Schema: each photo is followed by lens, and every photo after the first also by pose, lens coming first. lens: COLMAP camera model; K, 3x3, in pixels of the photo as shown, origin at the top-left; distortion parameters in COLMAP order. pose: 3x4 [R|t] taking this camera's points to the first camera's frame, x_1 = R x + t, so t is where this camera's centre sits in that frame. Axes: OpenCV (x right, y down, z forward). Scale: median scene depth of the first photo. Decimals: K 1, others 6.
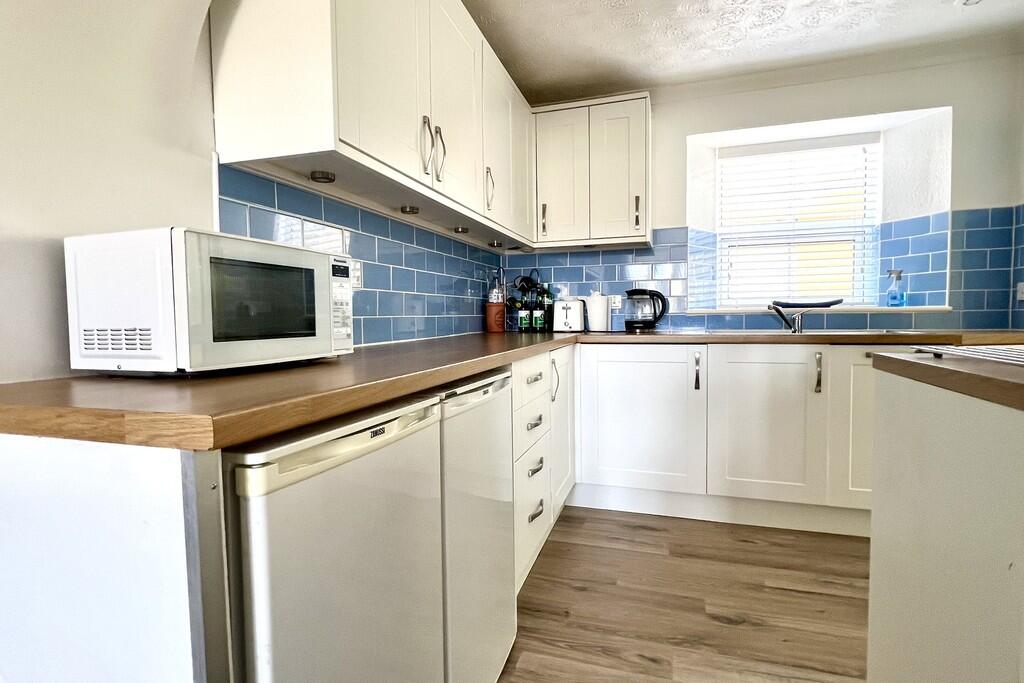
lens RADIAL K [[508.2, 0, 506.2], [0, 508.2, 342.2], [0, 0, 1]] dist [-0.005731, -0.000756]
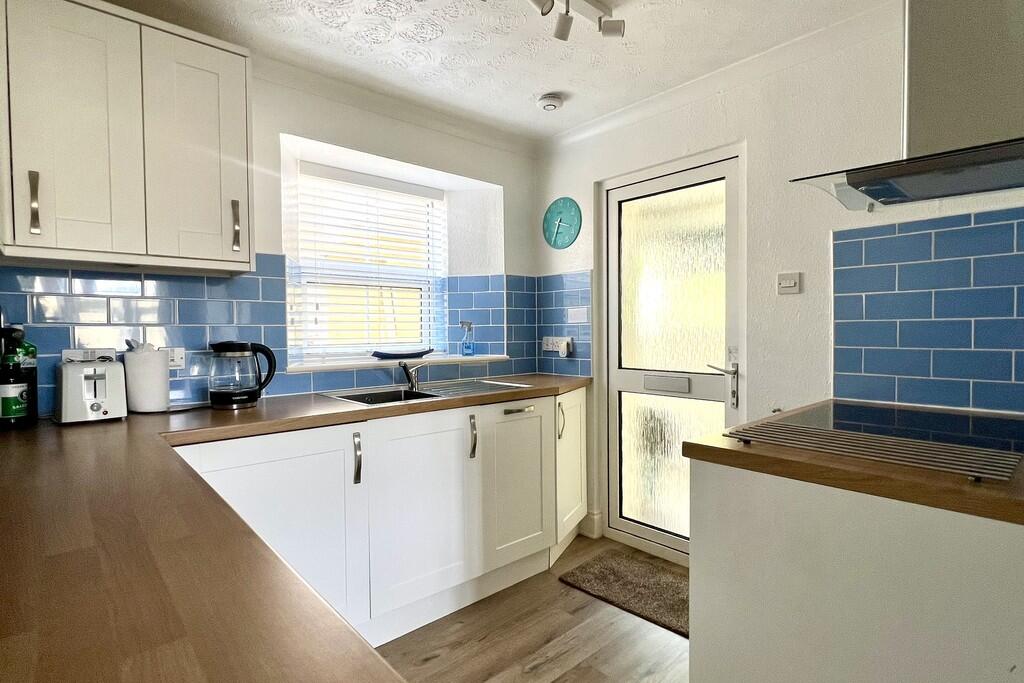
lens RADIAL K [[508.2, 0, 506.2], [0, 508.2, 342.2], [0, 0, 1]] dist [-0.005731, -0.000756]
pose [[0.502784, -0.014291, 0.864294, -0.133134], [0.047421, 0.998814, -0.011071, -0.083826], [-0.863110, 0.046552, 0.502865, 0.386622]]
